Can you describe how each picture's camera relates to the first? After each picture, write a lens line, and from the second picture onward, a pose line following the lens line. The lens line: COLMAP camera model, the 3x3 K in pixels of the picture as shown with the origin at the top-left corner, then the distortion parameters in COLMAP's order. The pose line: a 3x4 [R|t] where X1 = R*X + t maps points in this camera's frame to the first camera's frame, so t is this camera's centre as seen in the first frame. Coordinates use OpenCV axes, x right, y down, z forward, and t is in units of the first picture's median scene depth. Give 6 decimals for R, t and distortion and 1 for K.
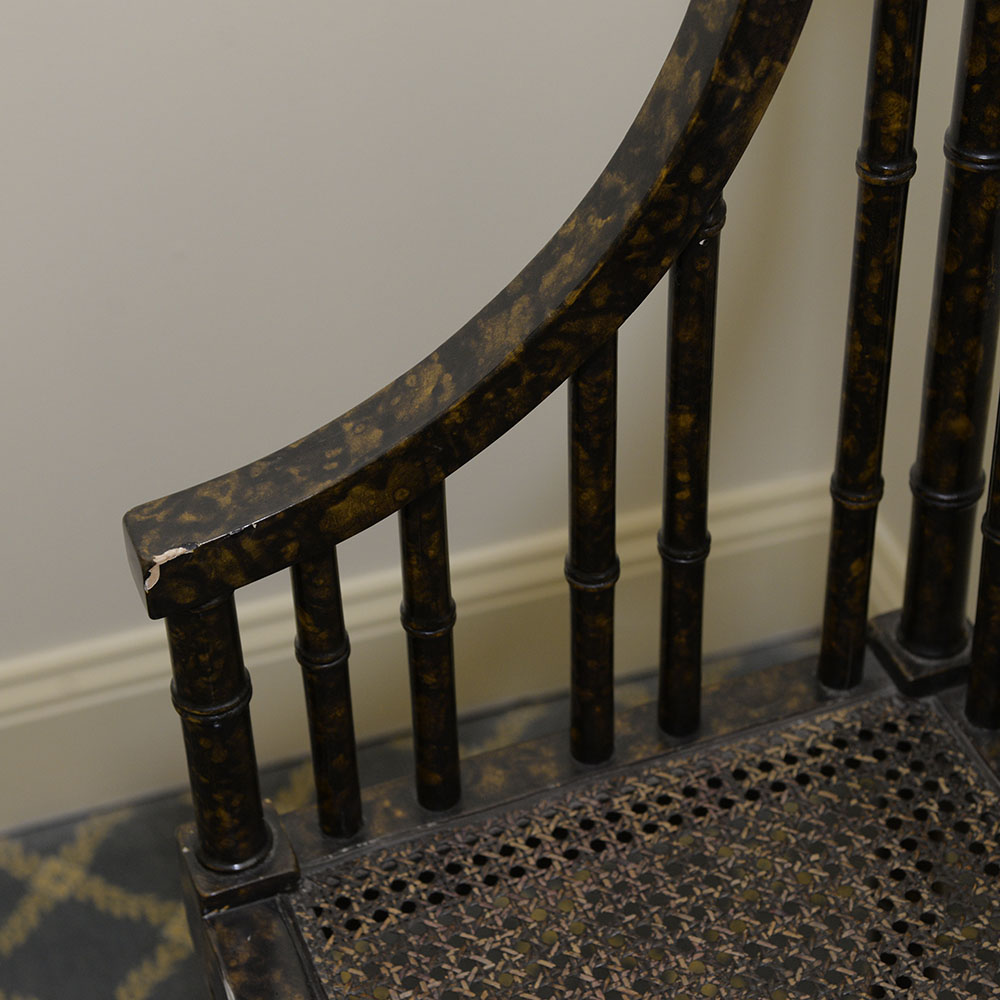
lens RADIAL K [[2531.2, 0, 500.0], [0, 2531.2, 500.0], [0, 0, 1]] dist [0.276589, 0.299122]
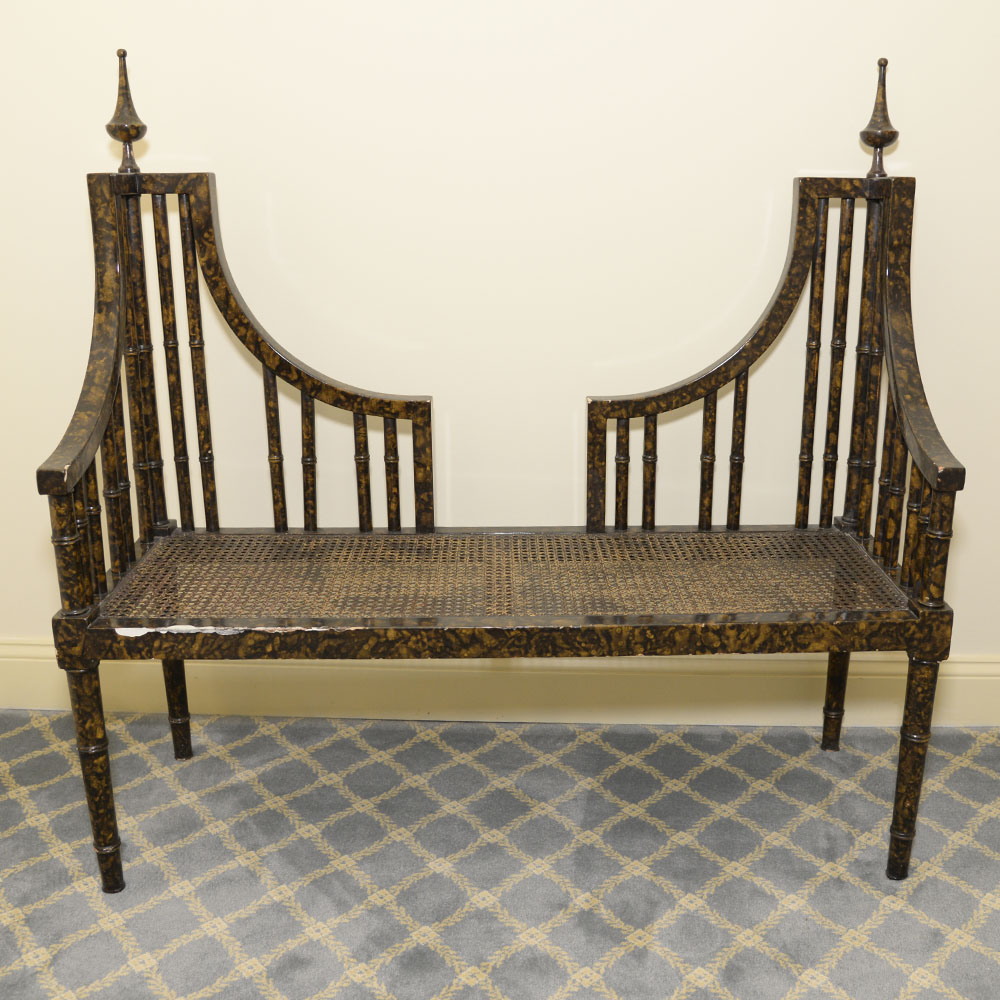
lens RADIAL K [[1080.3, 0, 559.0], [0, 1080.3, 495.4], [0, 0, 1]] dist [-0.118479, 0.056364]
pose [[0.308333, -0.240890, 0.920273, -1.102177], [0.599400, 0.800402, 0.008687, 0.385124], [-0.738682, 0.548934, 0.391180, 0.083193]]
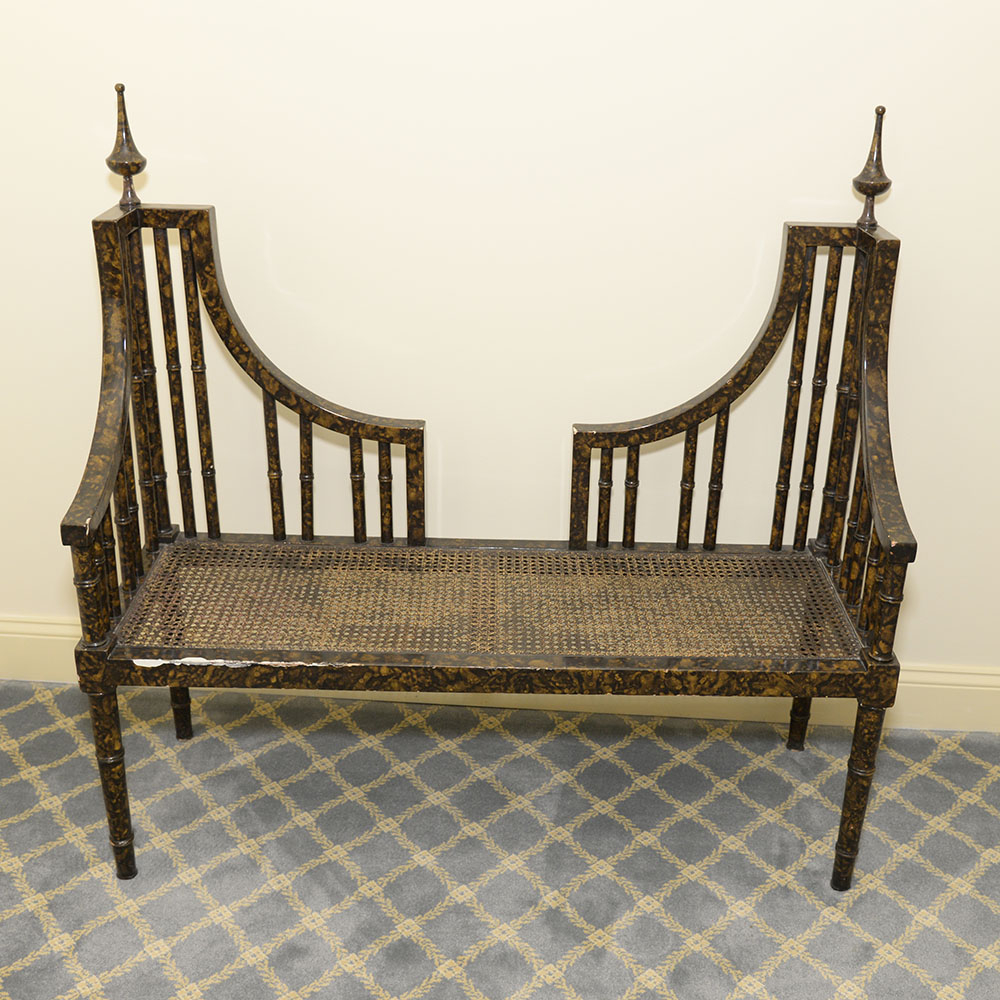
lens RADIAL K [[1200.8, 0, 537.6], [0, 1200.8, 498.1], [0, 0, 1]] dist [-0.057897, 0.060182]
pose [[0.336950, -0.352355, 0.873104, -1.262132], [0.575007, 0.811316, 0.105512, 0.168119], [-0.745541, 0.466488, 0.475980, -0.194987]]
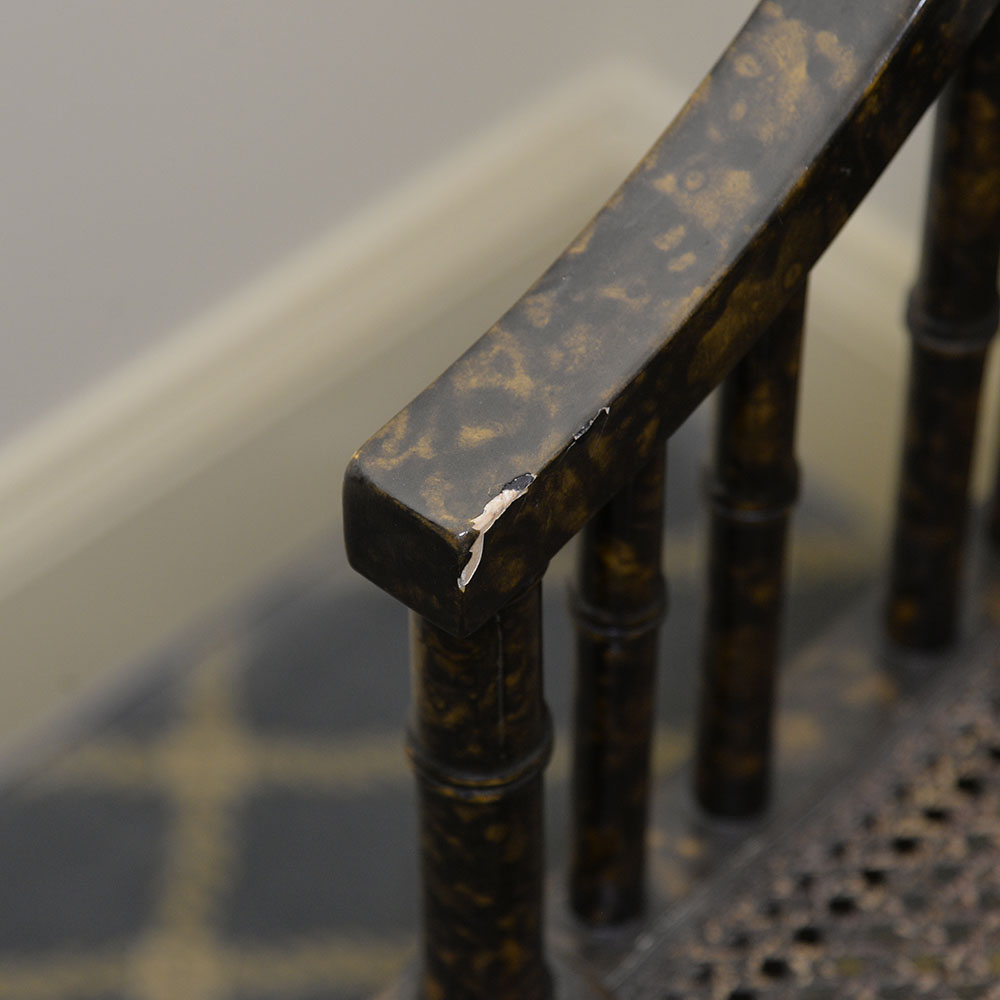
lens RADIAL K [[4383.7, 0, 500.0], [0, 4383.7, 500.0], [0, 0, 1]] dist [0.777233, 3.345210]
pose [[0.890204, -0.310429, 0.333423, -0.425217], [0.281423, 0.950271, 0.133367, -0.100225], [-0.358243, -0.024890, 0.933296, 0.142228]]
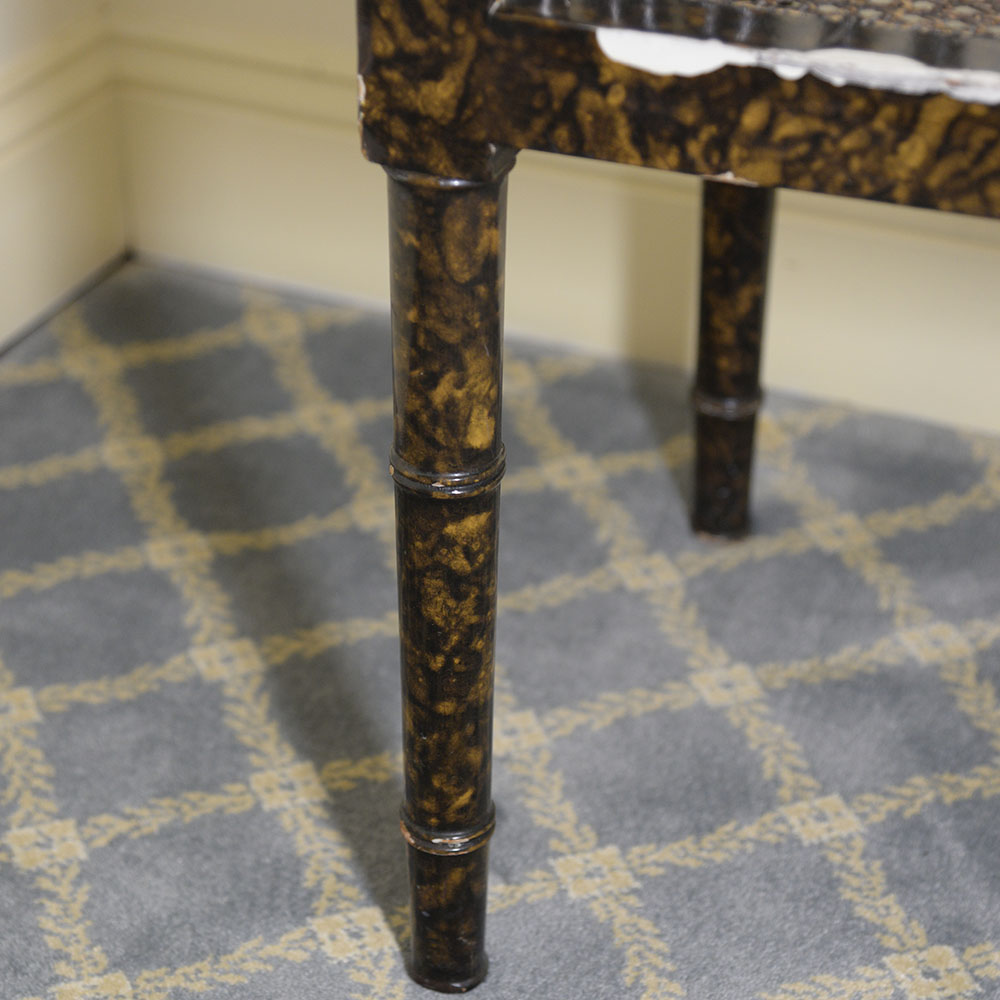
lens RADIAL K [[2874.3, 0, 500.0], [0, 2874.3, 500.0], [0, 0, 1]] dist [0.385104, 0.393351]
pose [[0.665562, -0.348200, 0.660139, -0.758027], [0.463167, 0.886271, 0.000505, 0.311735], [-0.585238, 0.305418, 0.751143, 0.489152]]
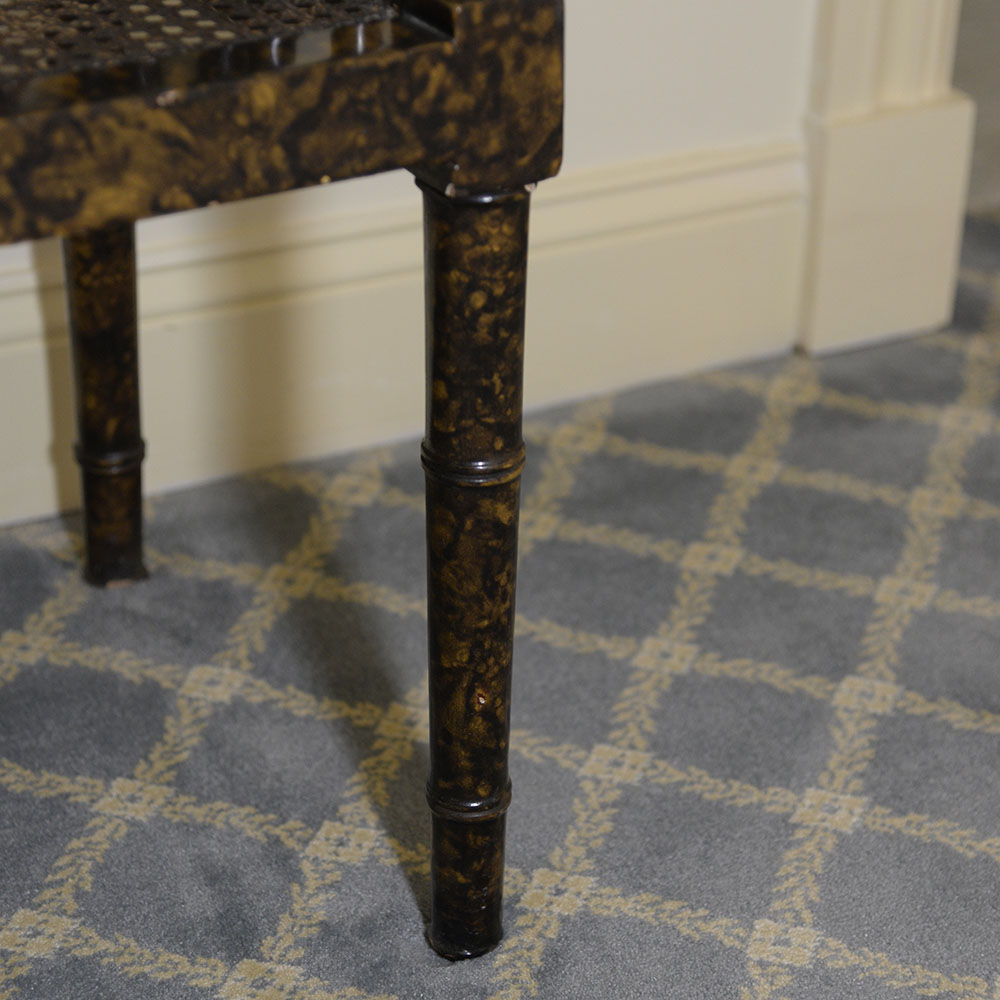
lens RADIAL K [[2874.3, 0, 500.0], [0, 2874.3, 500.0], [0, 0, 1]] dist [0.385104, 0.393351]
pose [[-0.192414, -0.431319, 0.881442, -0.707784], [0.623069, 0.640243, 0.449305, 0.459483], [-0.758131, 0.635652, 0.145550, 0.302485]]
